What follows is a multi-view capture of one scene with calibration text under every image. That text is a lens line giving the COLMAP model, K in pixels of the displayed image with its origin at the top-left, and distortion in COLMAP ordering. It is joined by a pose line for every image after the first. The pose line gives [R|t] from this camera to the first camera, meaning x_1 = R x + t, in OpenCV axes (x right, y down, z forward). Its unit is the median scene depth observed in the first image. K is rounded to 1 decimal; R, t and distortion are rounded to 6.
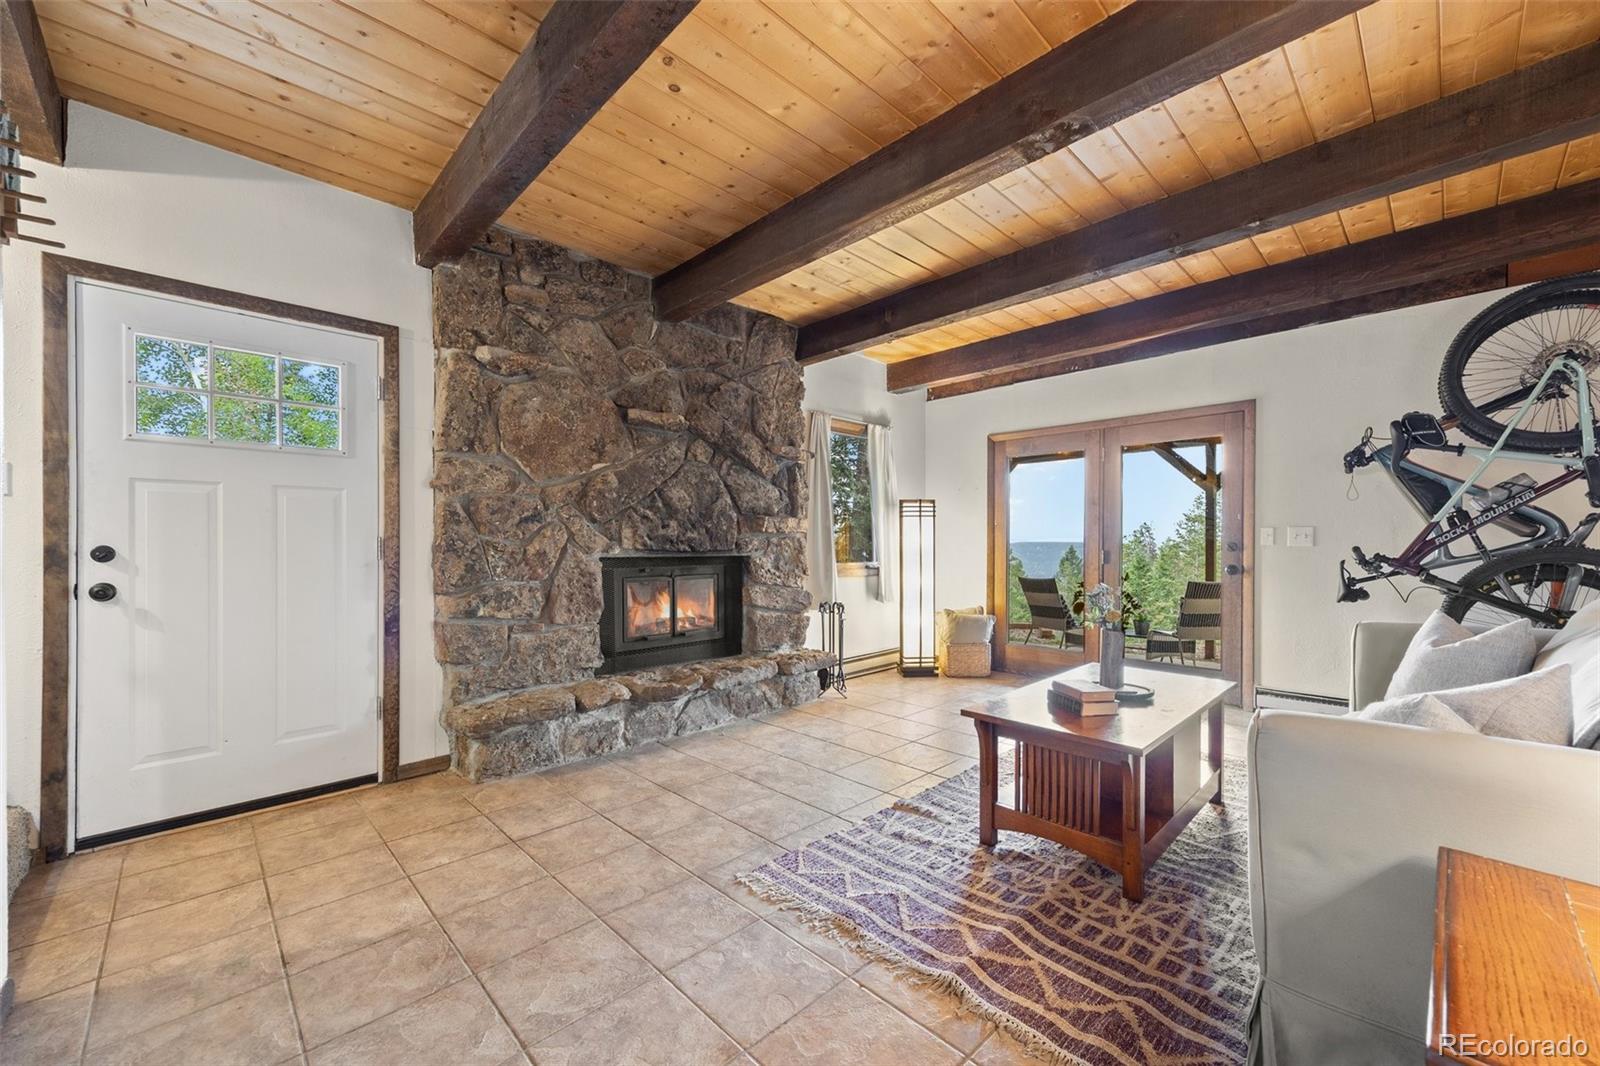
lens RADIAL K [[624.4, 0, 797.4], [0, 624.4, 542.1], [0, 0, 1]] dist [0.007403, -0.000481]
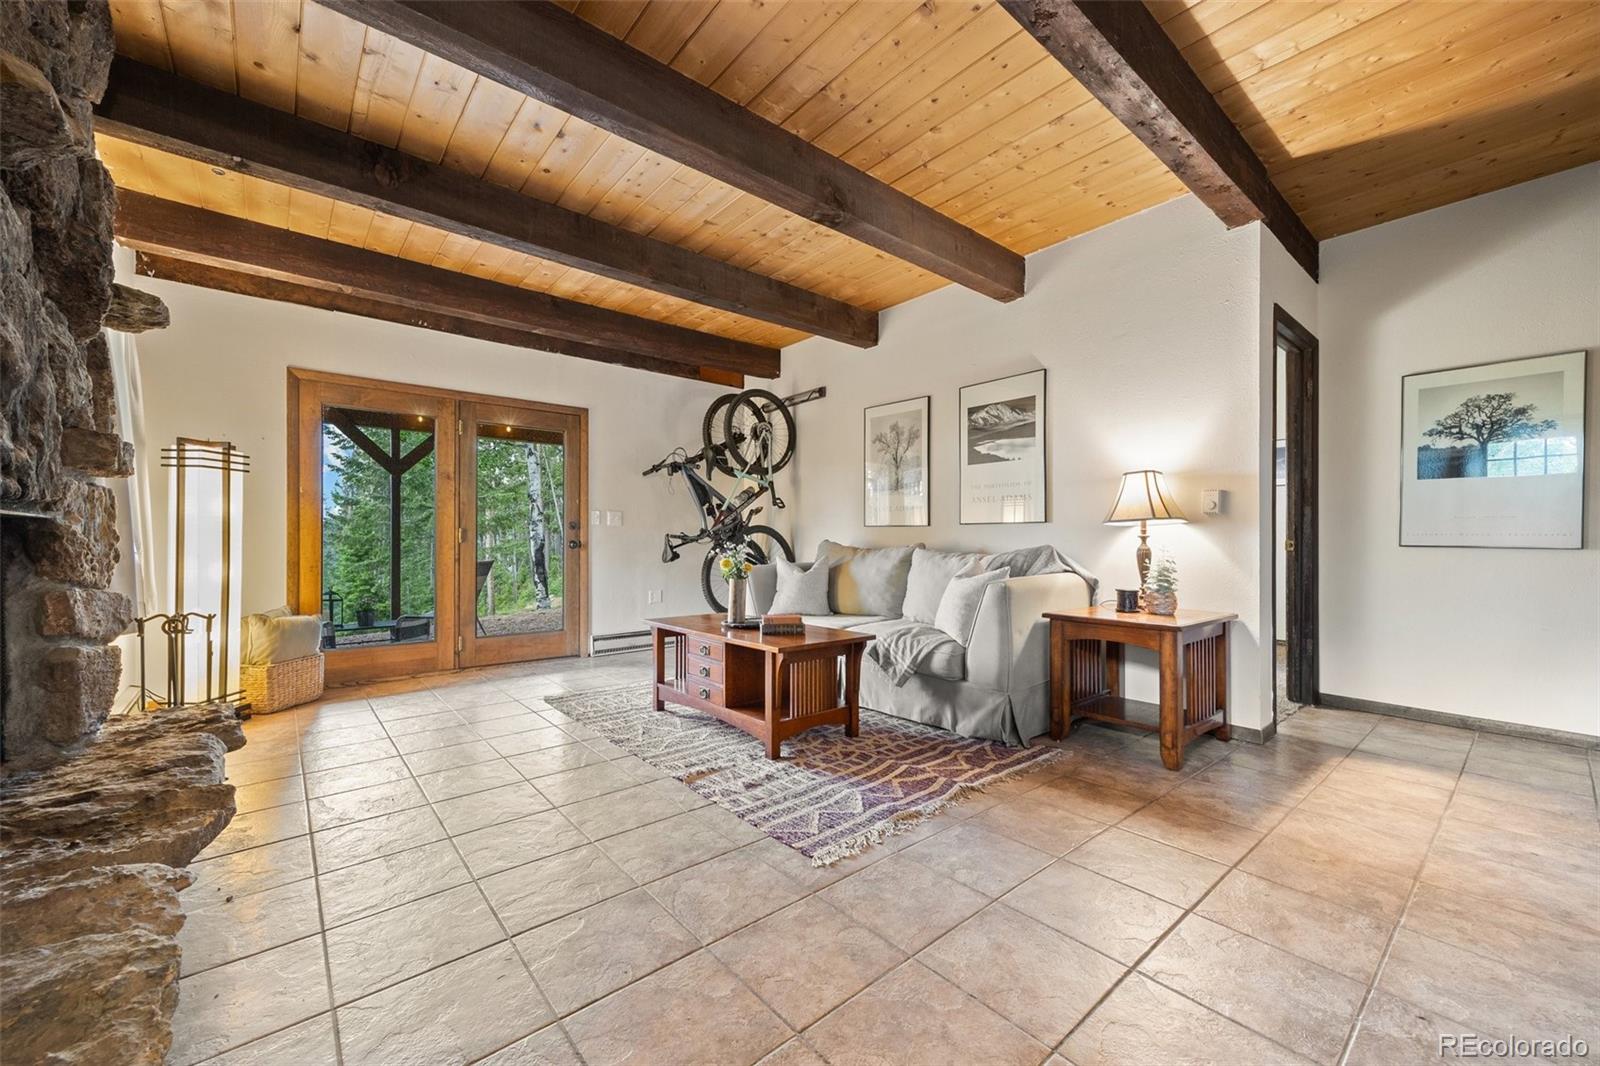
lens RADIAL K [[624.4, 0, 797.4], [0, 624.4, 542.1], [0, 0, 1]] dist [0.007403, -0.000481]
pose [[0.074401, -0.001611, 0.997227, -0.909766], [-0.001848, 0.999997, 0.001753, 0.068179], [-0.997227, -0.001973, 0.074398, 0.894617]]
